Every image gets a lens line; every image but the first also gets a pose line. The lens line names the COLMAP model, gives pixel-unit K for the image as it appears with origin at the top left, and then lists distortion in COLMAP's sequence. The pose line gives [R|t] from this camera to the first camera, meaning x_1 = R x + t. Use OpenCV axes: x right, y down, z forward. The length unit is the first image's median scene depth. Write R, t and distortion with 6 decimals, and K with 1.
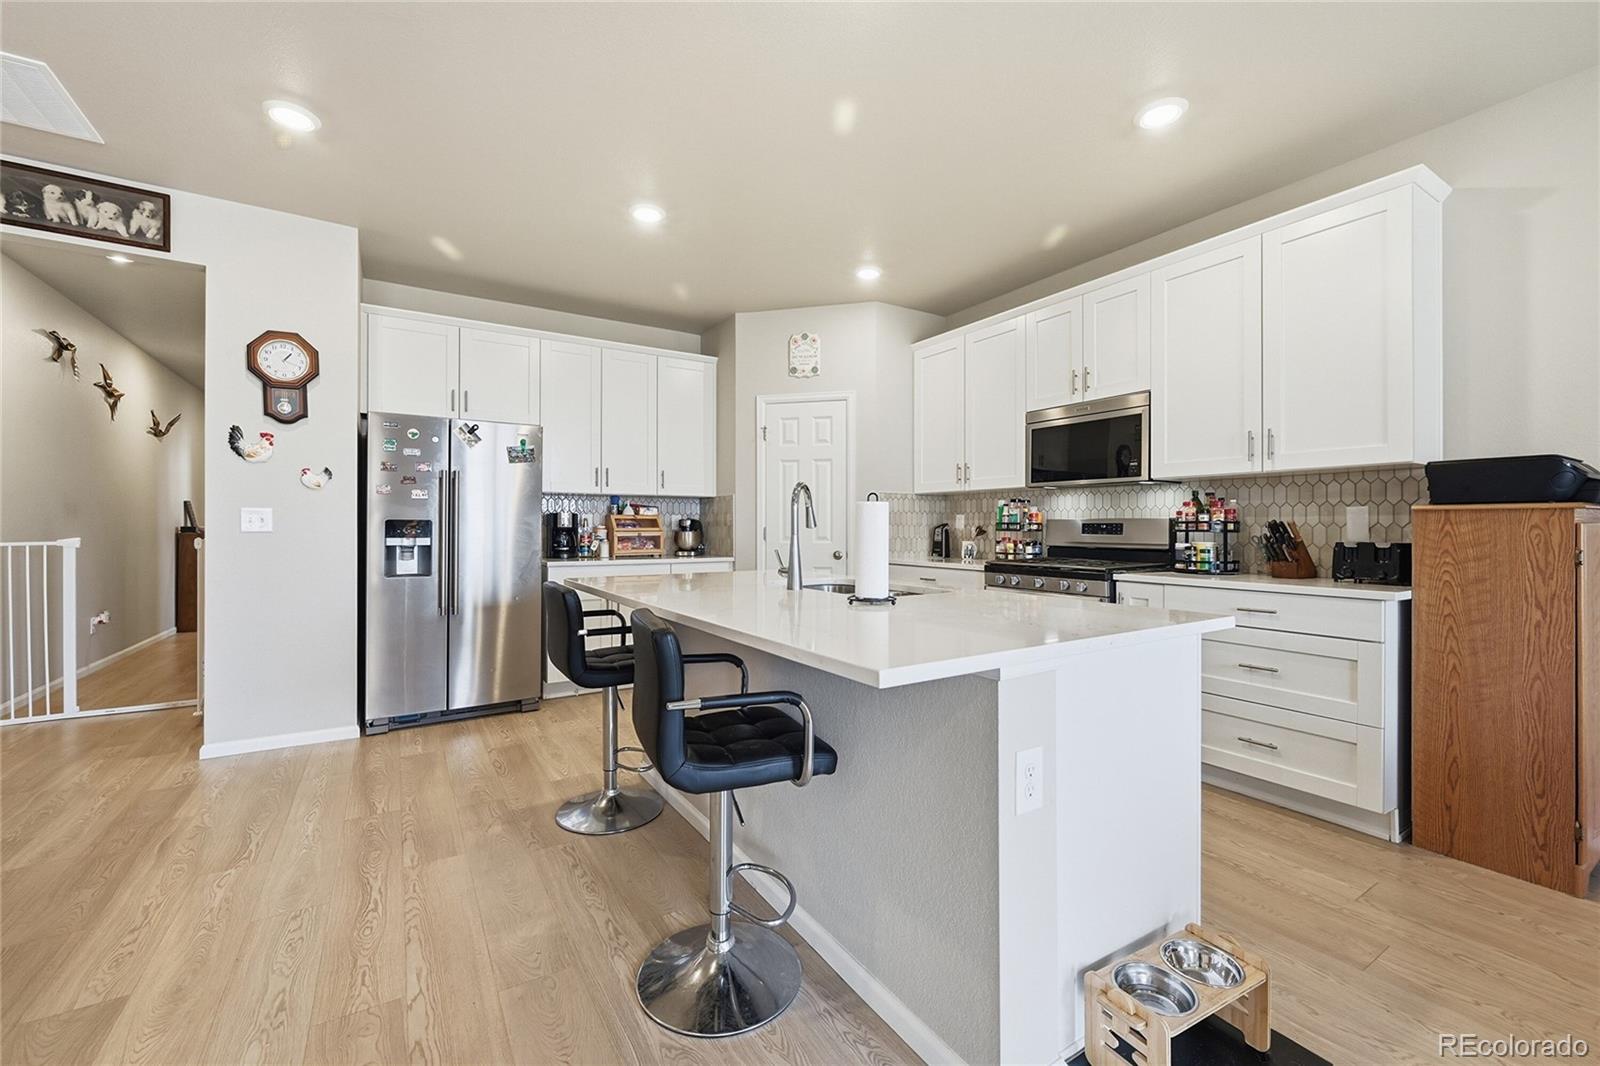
lens RADIAL K [[643.6, 0, 795.1], [0, 643.6, 528.4], [0, 0, 1]] dist [-0.005409, 0.002900]
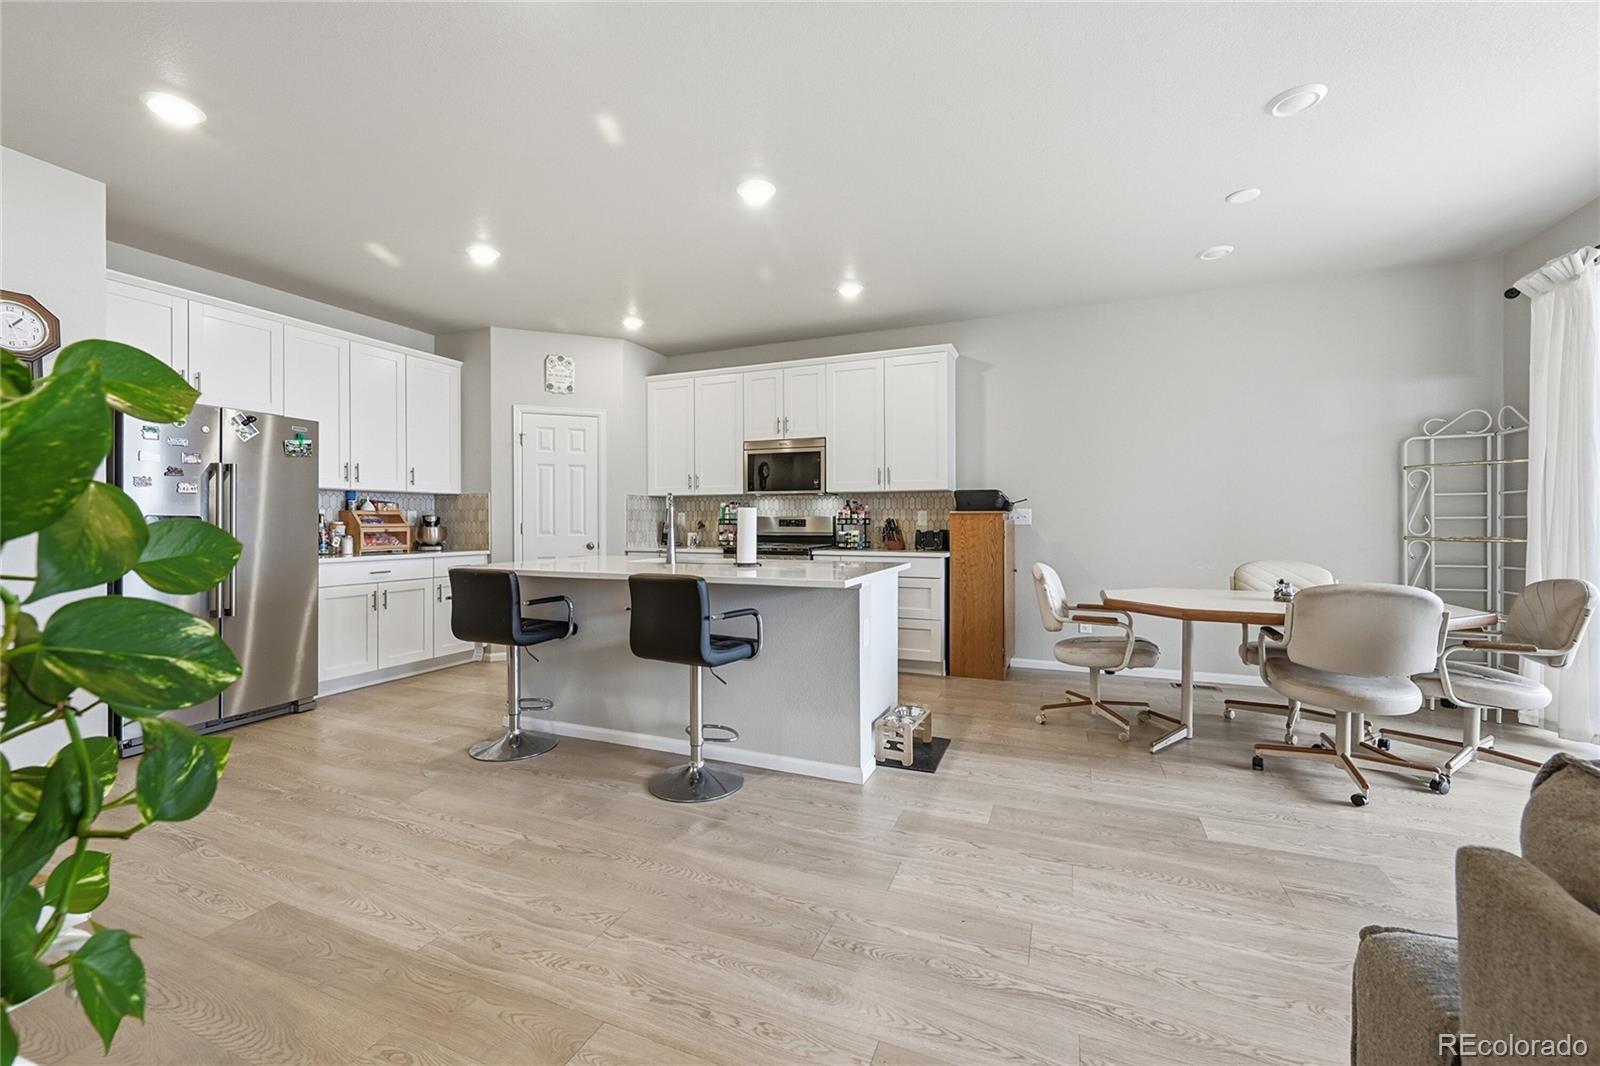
lens RADIAL K [[643.6, 0, 794.2], [0, 643.6, 526.6], [0, 0, 1]] dist [-0.005409, 0.002900]
pose [[0.817267, -0.006451, 0.576224, -0.399281], [0.003409, 0.999974, 0.006360, -0.000730], [-0.576250, -0.003234, 0.817267, -0.249991]]
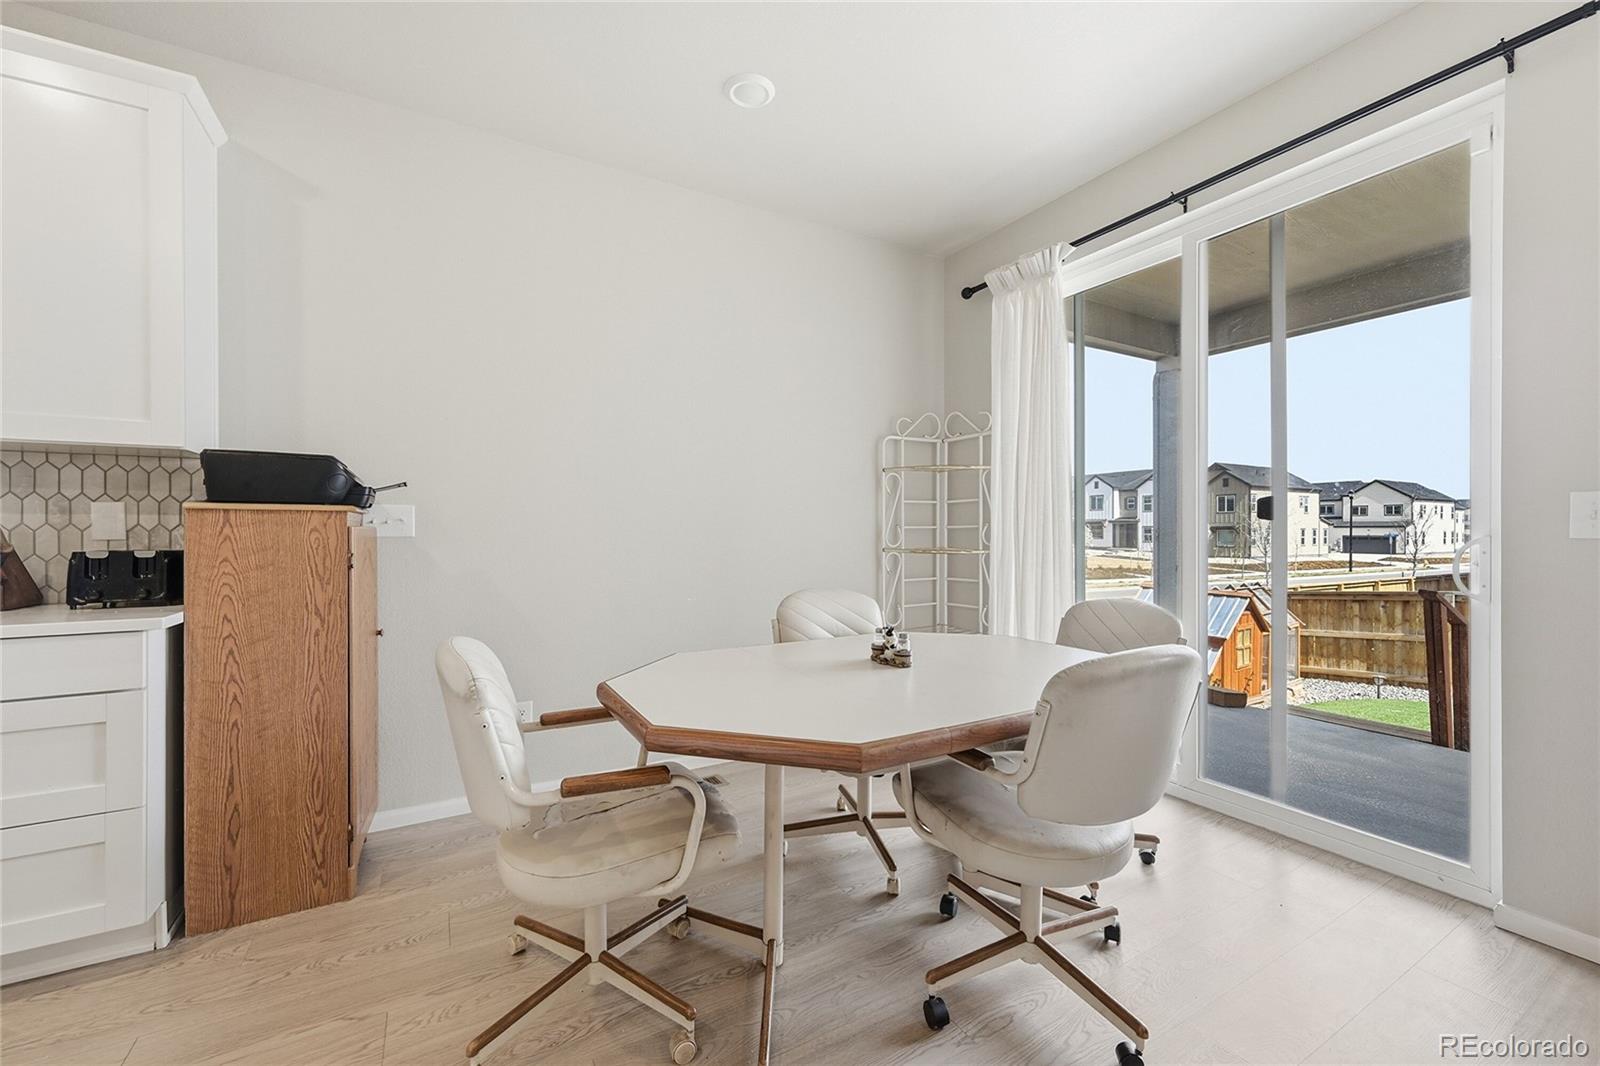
lens RADIAL K [[643.6, 0, 798.1], [0, 643.6, 530.6], [0, 0, 1]] dist [-0.005409, 0.002900]
pose [[0.033966, -0.000231, 0.999423, 0.130383], [0.001709, 0.999999, 0.000173, -0.000207], [-0.999422, 0.001702, 0.033966, 0.143914]]
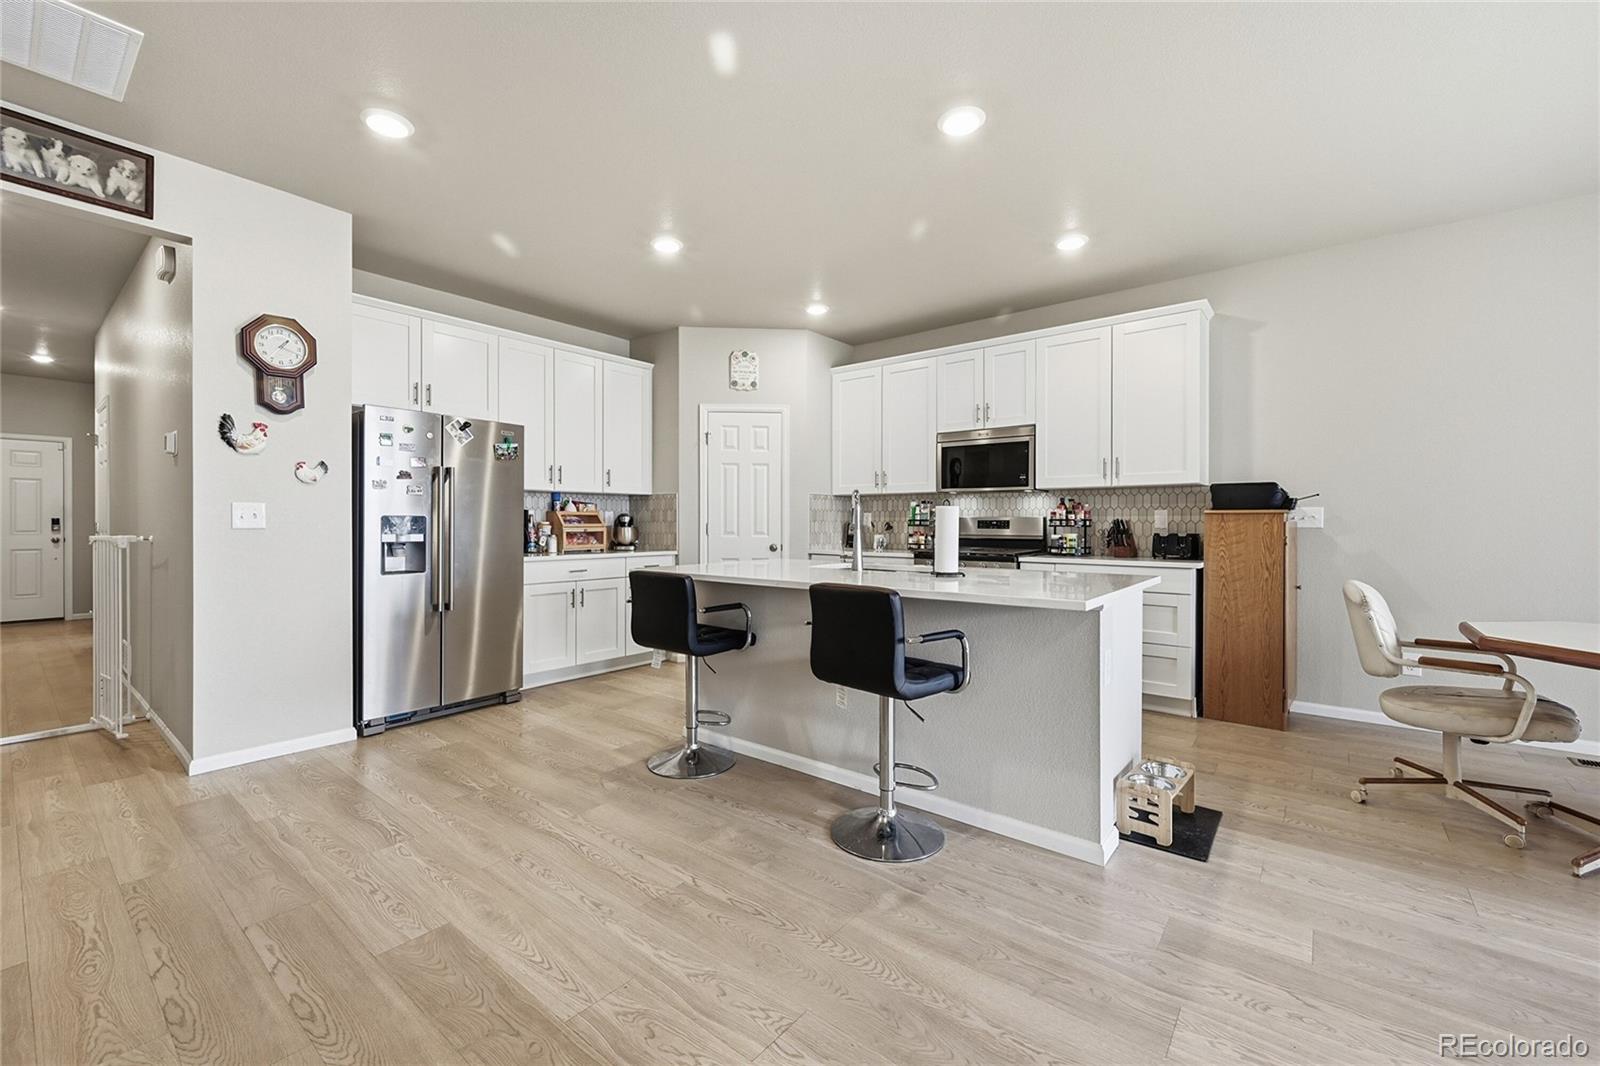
lens RADIAL K [[643.6, 0, 795.0], [0, 643.6, 532.2], [0, 0, 1]] dist [-0.005409, 0.002900]
pose [[0.945170, -0.004686, 0.326544, -0.348989], [0.000488, 0.999916, 0.012936, -0.001026], [-0.326578, -0.012068, 0.945093, -0.129341]]
